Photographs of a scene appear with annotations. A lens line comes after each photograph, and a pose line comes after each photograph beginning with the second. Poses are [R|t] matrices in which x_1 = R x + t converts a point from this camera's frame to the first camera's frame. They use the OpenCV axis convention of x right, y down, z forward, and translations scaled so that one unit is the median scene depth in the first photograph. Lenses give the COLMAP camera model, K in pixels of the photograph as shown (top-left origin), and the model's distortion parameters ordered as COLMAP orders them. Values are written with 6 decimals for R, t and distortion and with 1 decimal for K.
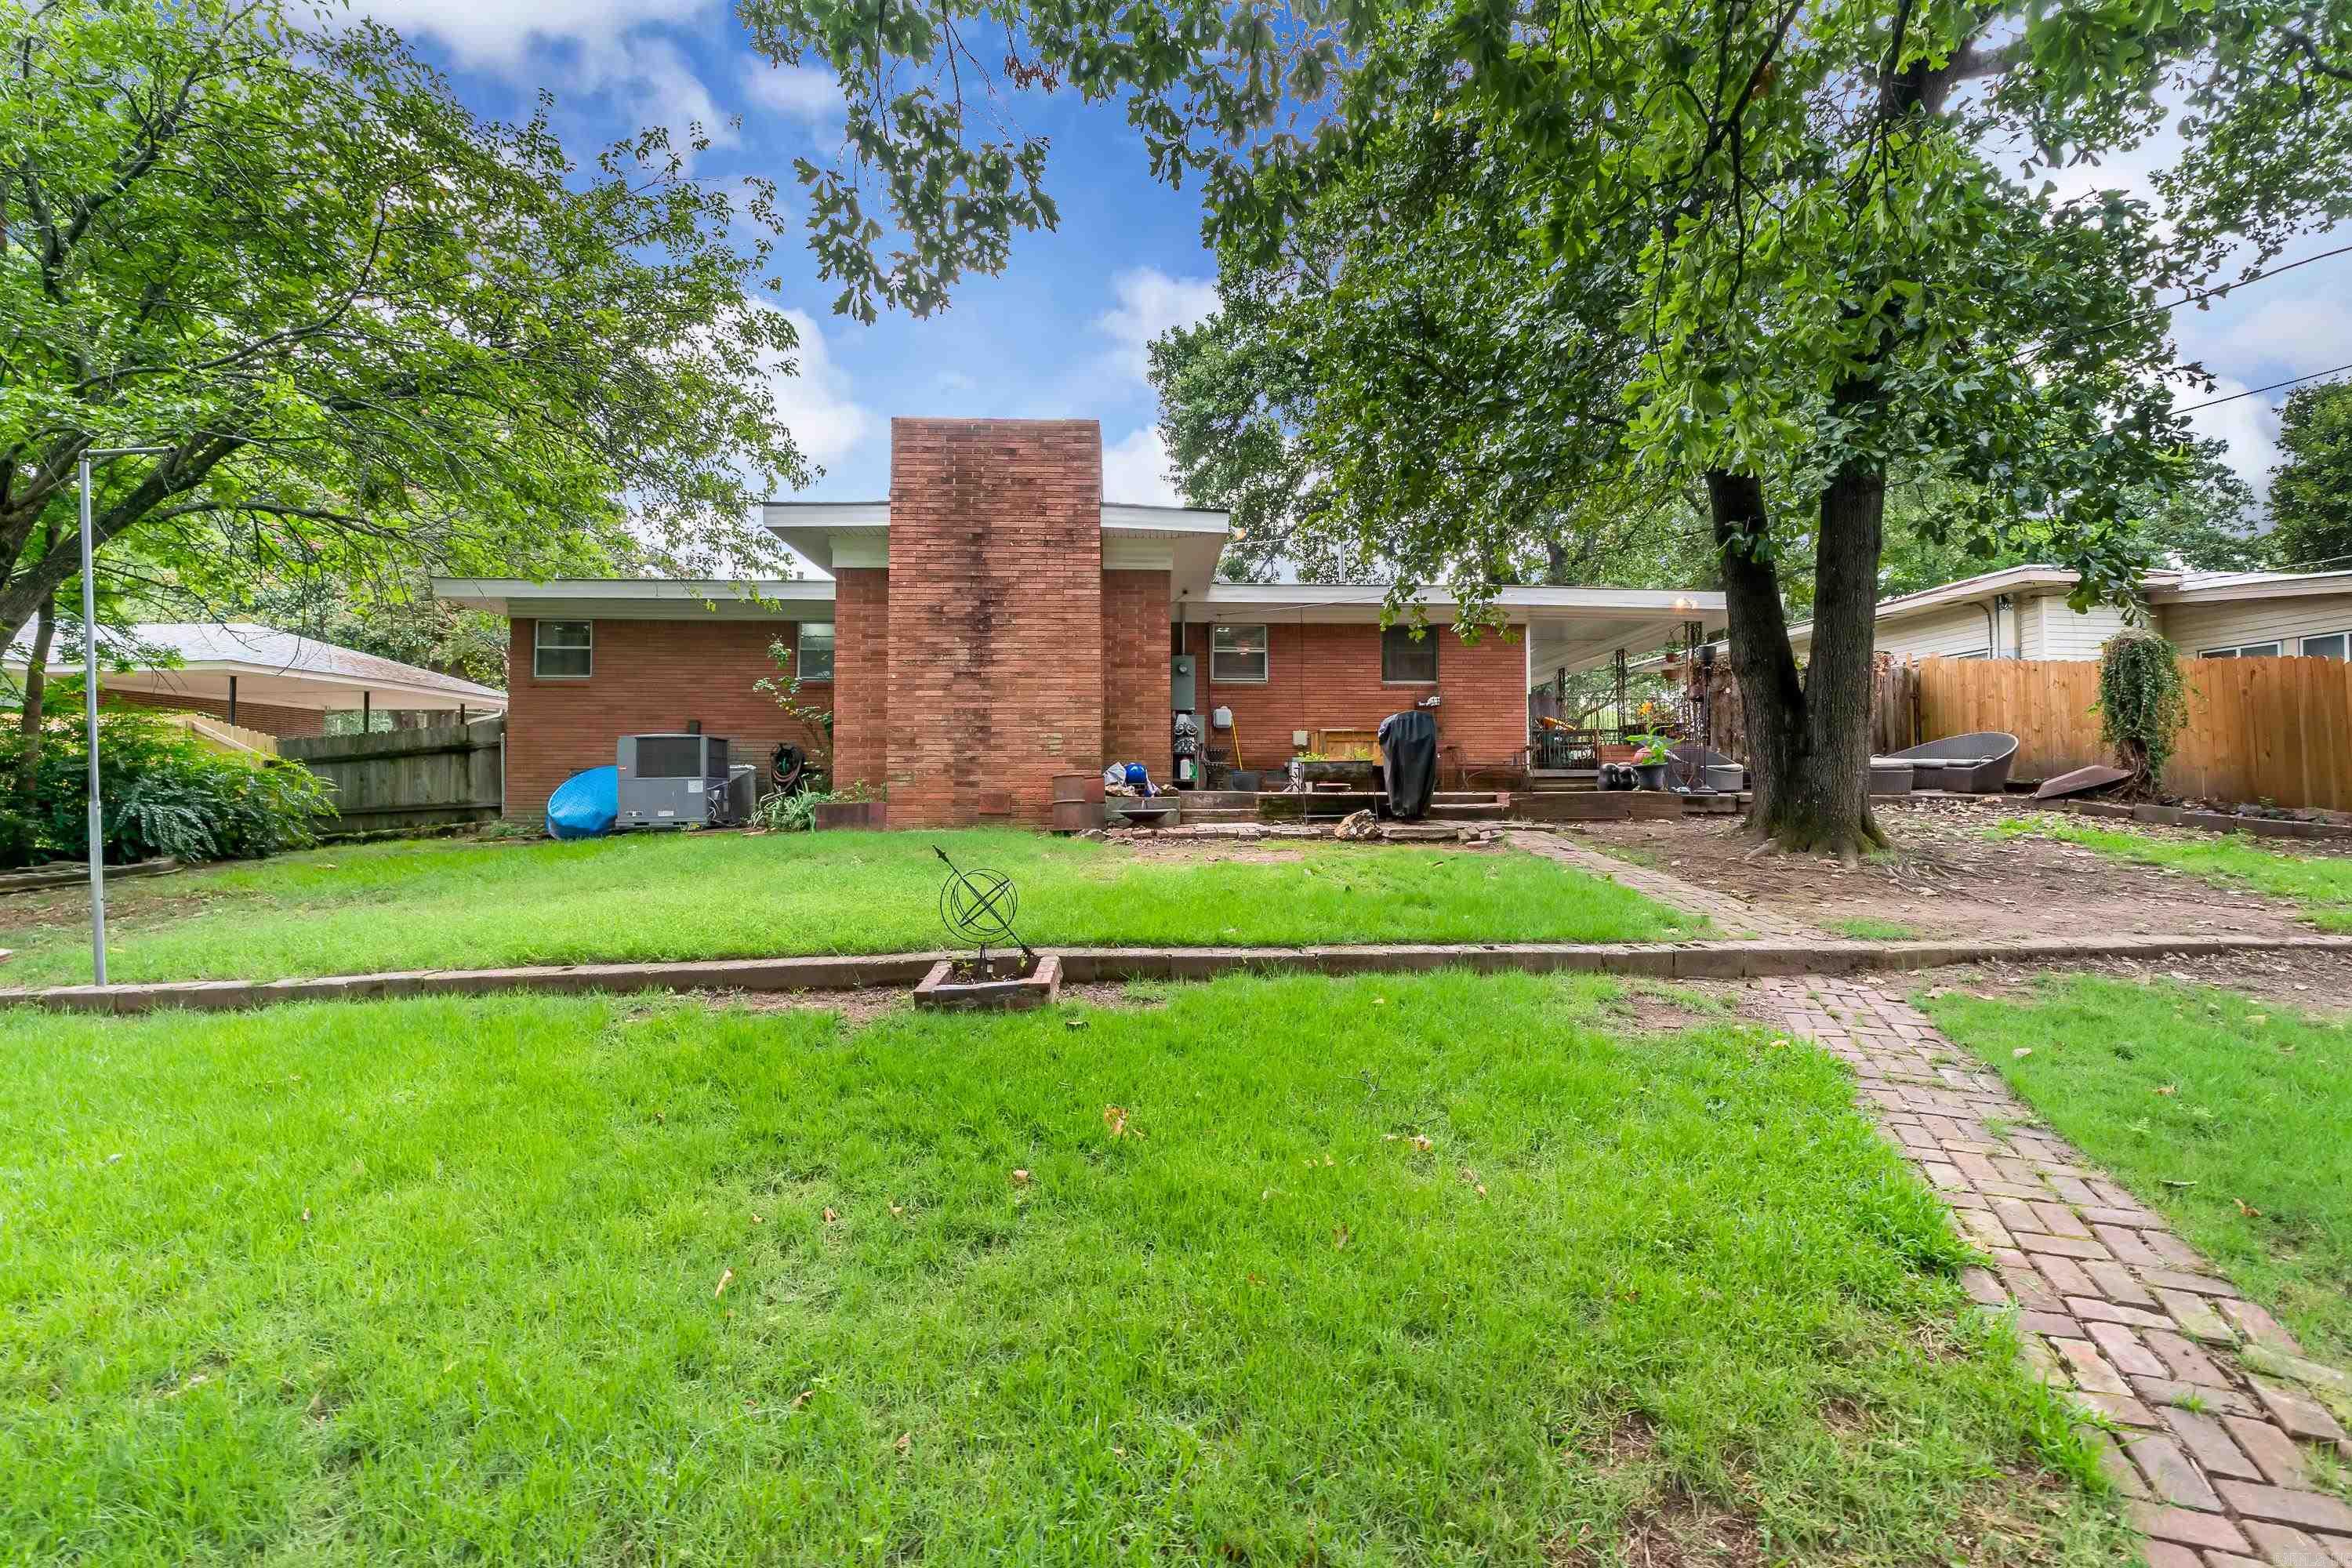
lens RADIAL K [[1007.1, 0, 1172.0], [0, 1007.1, 776.8], [0, 0, 1]] dist [-0.002775, -0.000684]
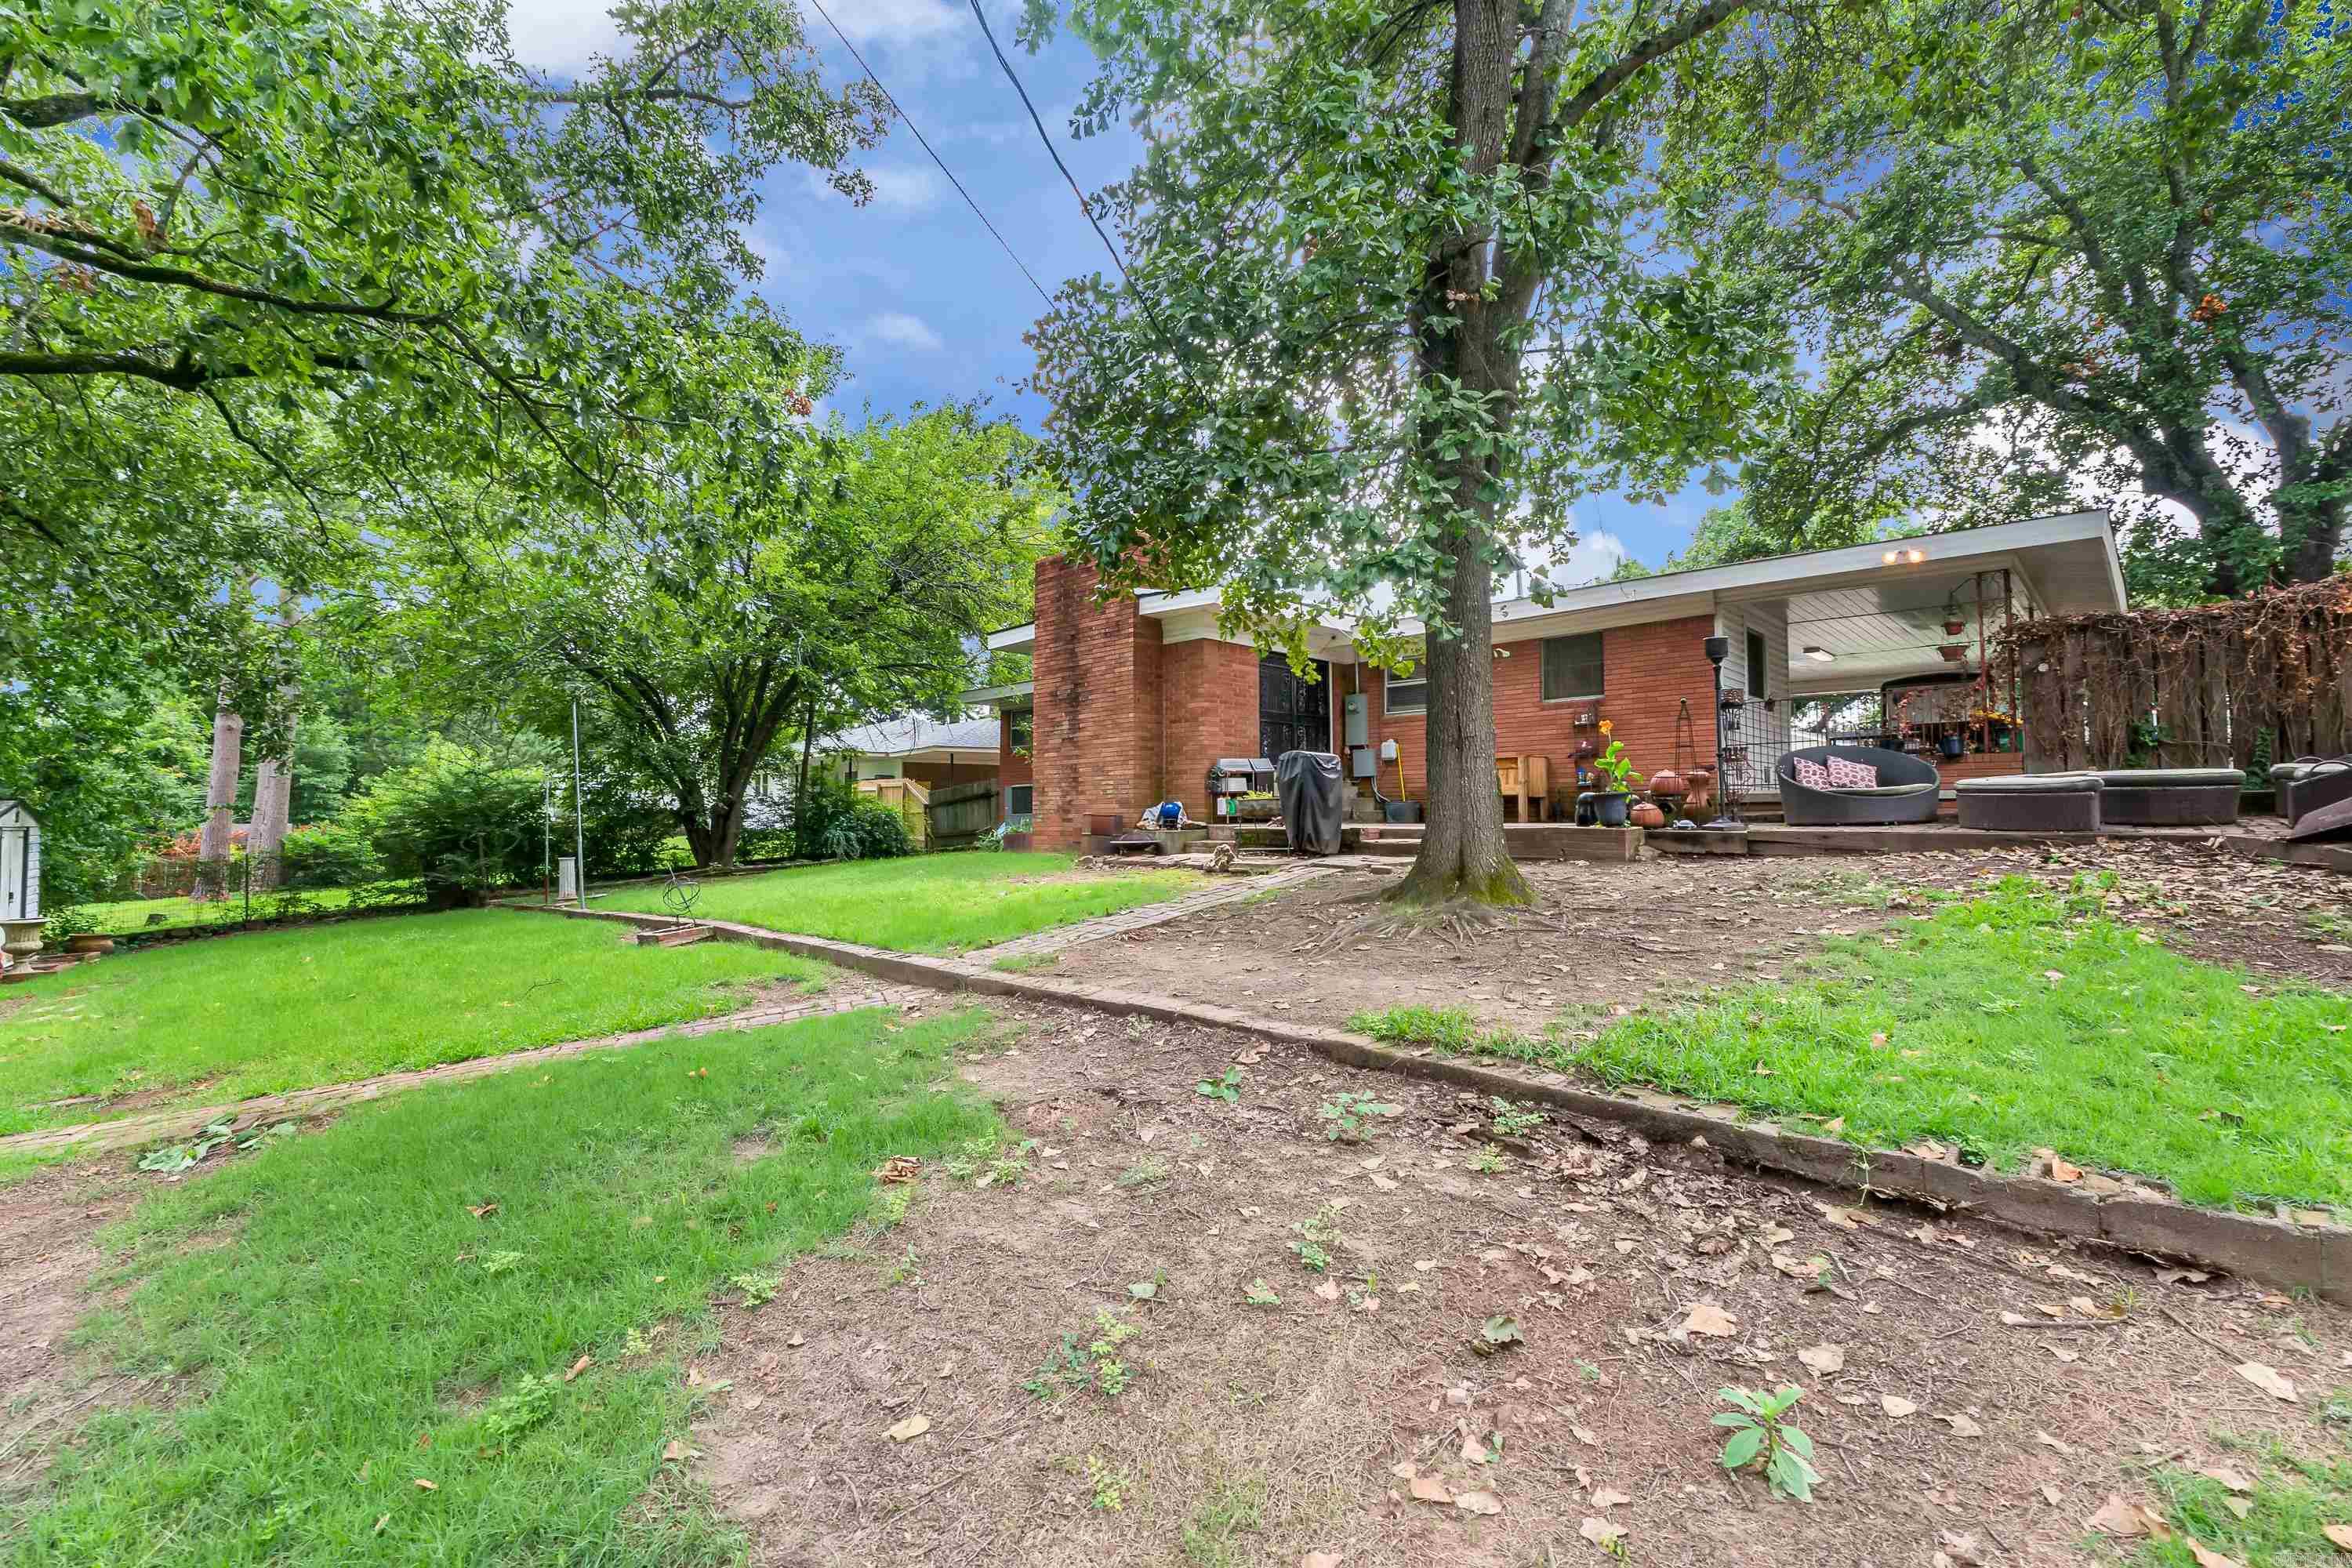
lens RADIAL K [[1007.1, 0, 1172.0], [0, 1007.1, 776.8], [0, 0, 1]] dist [-0.002775, -0.000684]
pose [[0.668405, -0.037743, -0.742839, 0.833575], [0.022878, 0.999282, -0.030187, -0.007179], [0.743446, 0.003183, 0.668789, 0.184872]]
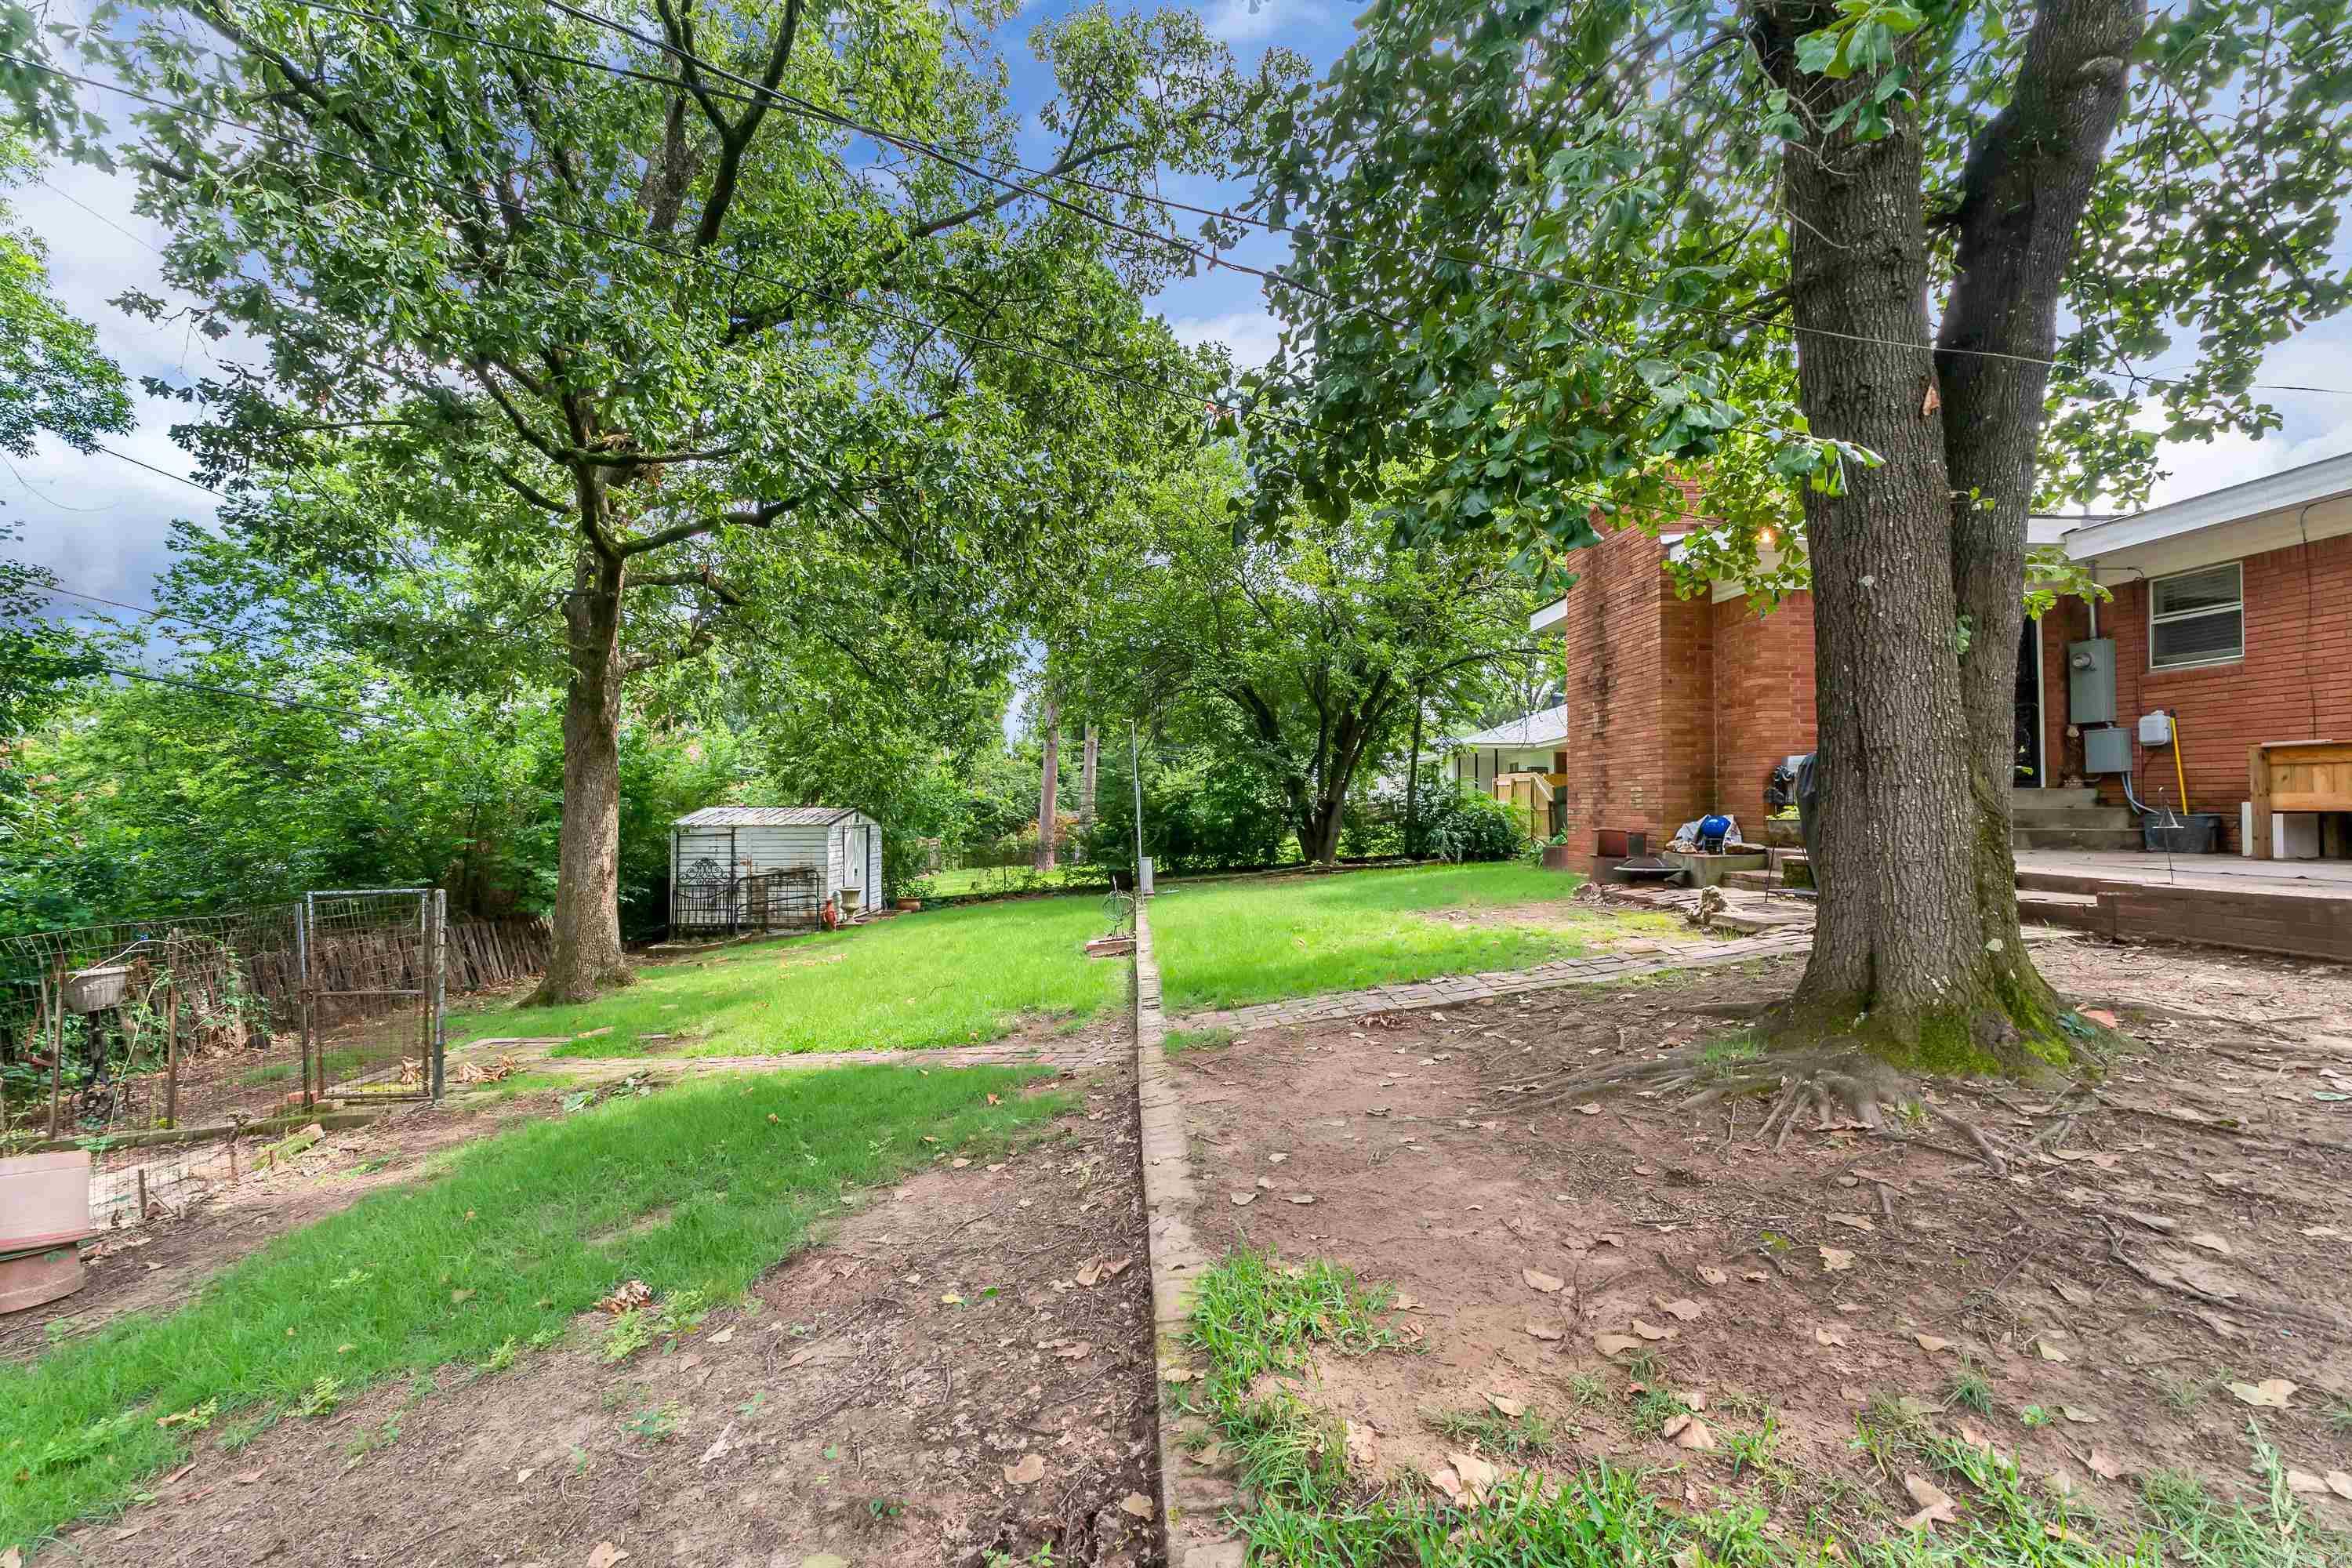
lens RADIAL K [[1007.1, 0, 1172.0], [0, 1007.1, 776.8], [0, 0, 1]] dist [-0.002775, -0.000684]
pose [[0.007391, -0.030130, -0.999519, 0.828705], [0.023653, 0.999272, -0.029948, -0.031906], [0.999693, -0.023421, 0.008099, 0.489815]]
